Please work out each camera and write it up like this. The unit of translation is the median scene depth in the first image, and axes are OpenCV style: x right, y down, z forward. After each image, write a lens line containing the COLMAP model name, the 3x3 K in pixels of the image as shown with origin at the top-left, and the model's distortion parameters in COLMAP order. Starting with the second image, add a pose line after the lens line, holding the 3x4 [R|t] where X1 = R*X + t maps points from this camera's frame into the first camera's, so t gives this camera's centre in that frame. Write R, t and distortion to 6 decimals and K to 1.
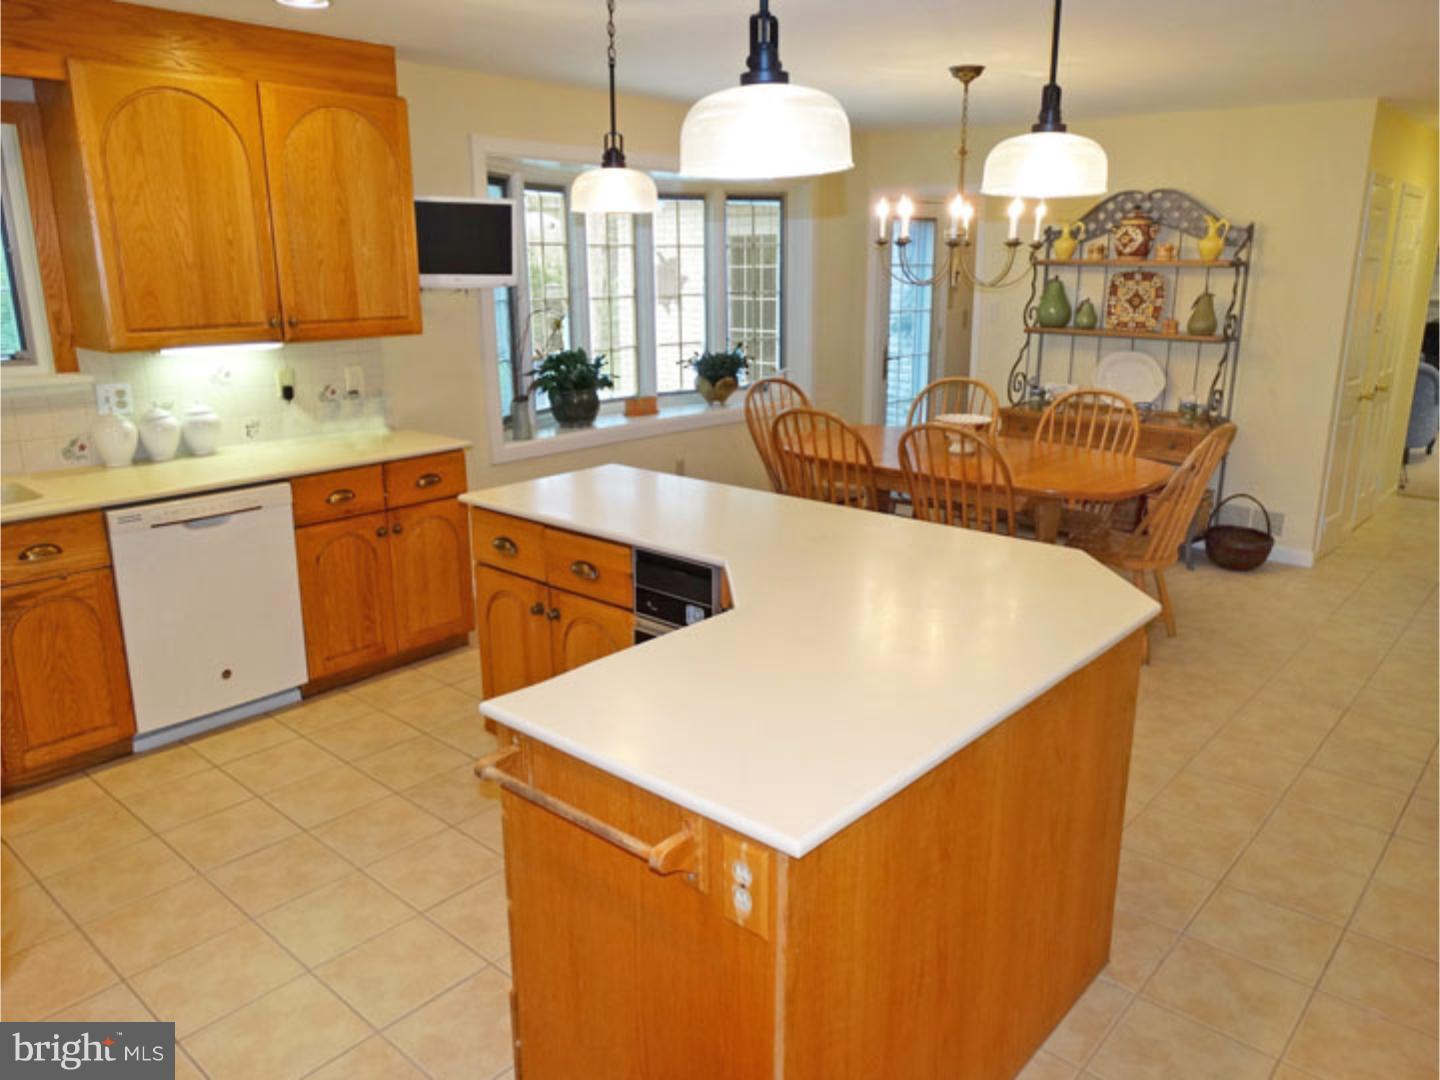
lens RADIAL K [[1043.6, 0, 720.0], [0, 1043.6, 540.0], [0, 0, 1]] dist [-0.005485, 0.002439]
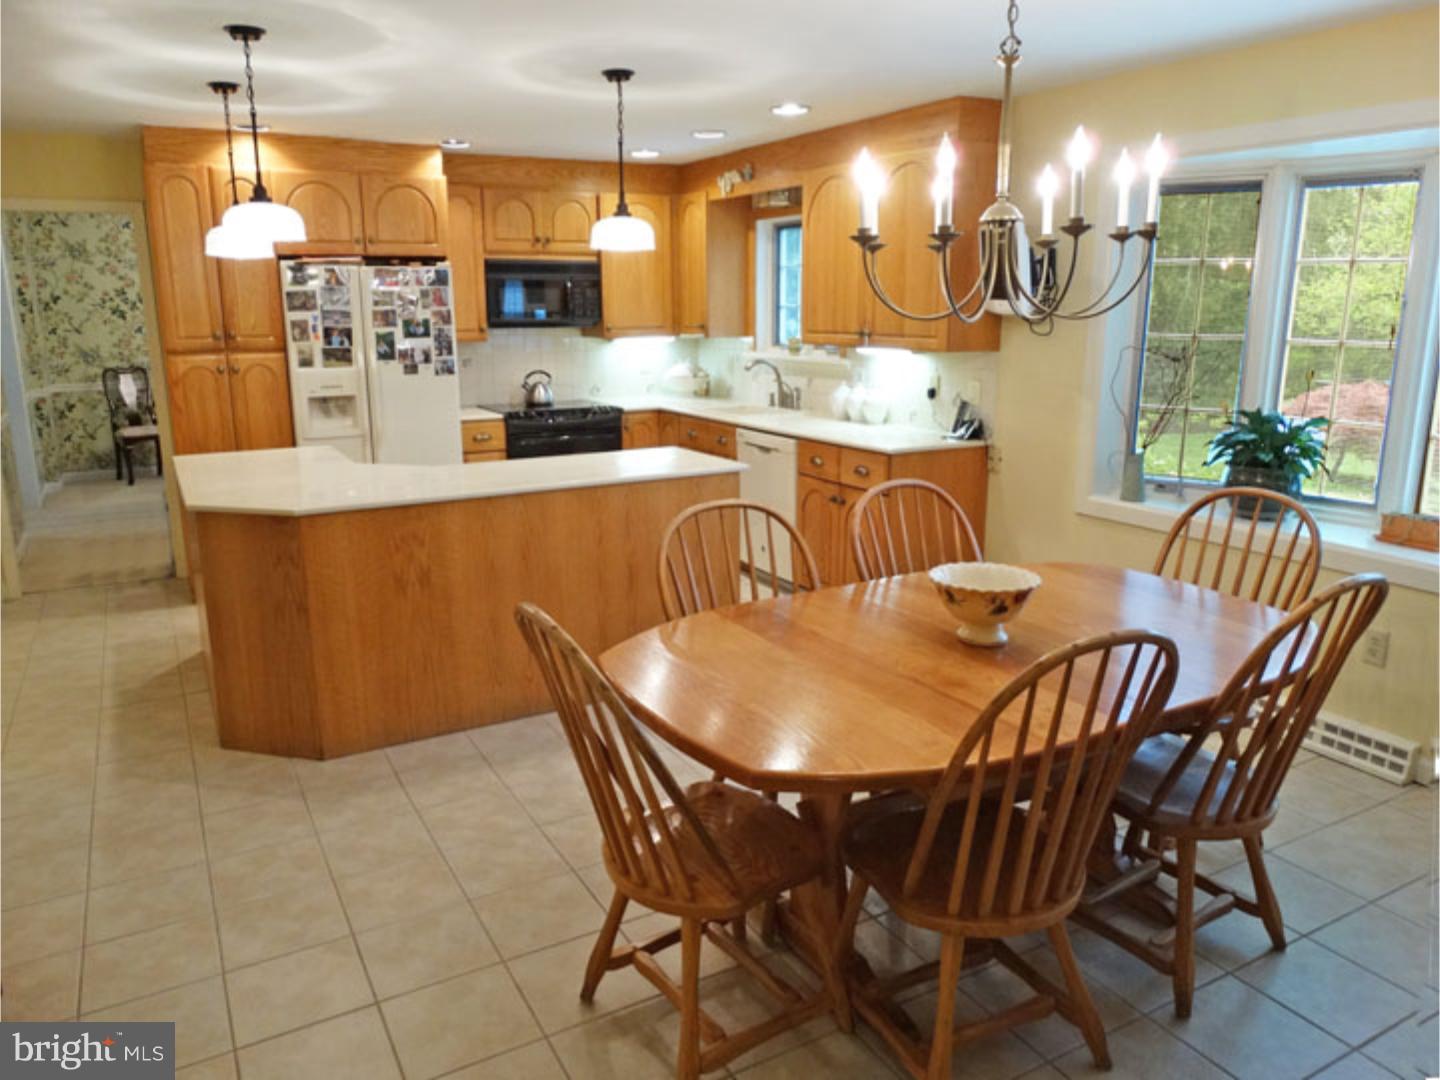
lens RADIAL K [[1043.6, 0, 720.0], [0, 1043.6, 540.0], [0, 0, 1]] dist [-0.005485, 0.002439]
pose [[-0.322050, 0.215268, -0.921924, 0.922143], [-0.242740, 0.922476, 0.300191, -0.316338], [0.915074, 0.320464, -0.244829, 1.218570]]
